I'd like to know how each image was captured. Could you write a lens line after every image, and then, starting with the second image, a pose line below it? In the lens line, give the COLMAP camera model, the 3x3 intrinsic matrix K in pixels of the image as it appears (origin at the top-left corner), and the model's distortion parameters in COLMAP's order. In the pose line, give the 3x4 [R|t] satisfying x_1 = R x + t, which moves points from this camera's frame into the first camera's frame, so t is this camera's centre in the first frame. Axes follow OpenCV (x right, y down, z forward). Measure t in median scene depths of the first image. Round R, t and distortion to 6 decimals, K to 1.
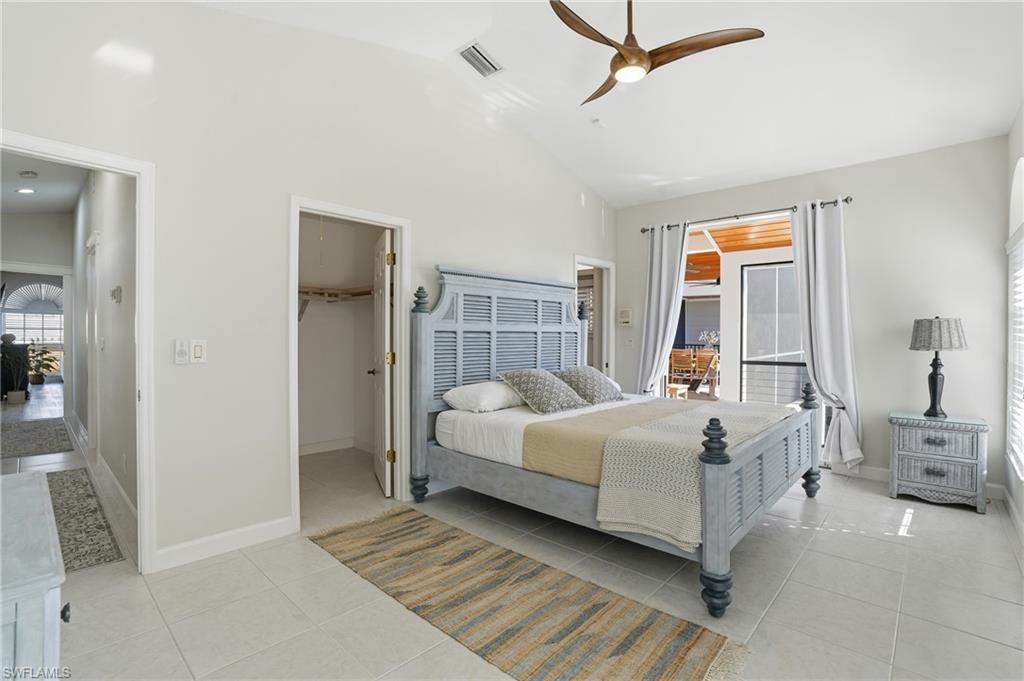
lens RADIAL K [[471.1, 0, 509.7], [0, 471.1, 339.2], [0, 0, 1]] dist [-0.029672, 0.002109]
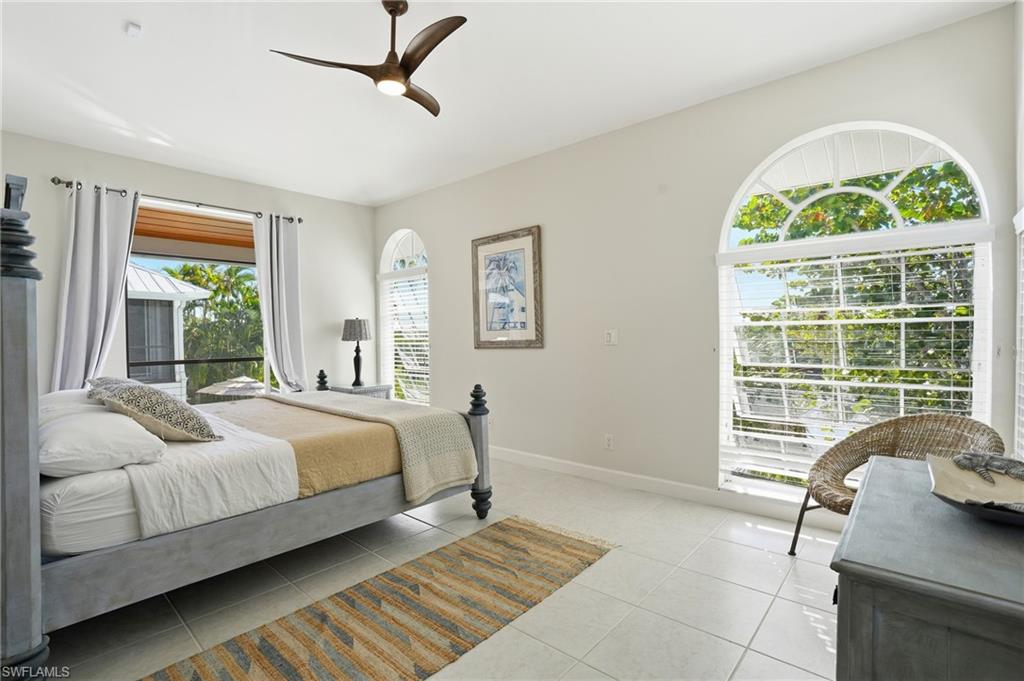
lens RADIAL K [[471.1, 0, 510.0], [0, 471.1, 338.3], [0, 0, 1]] dist [-0.029672, 0.002109]
pose [[-0.008616, -0.012129, 0.999889, -0.766487], [0.017090, 0.999779, 0.012274, 0.007670], [-0.999817, 0.017194, -0.008406, 0.677437]]
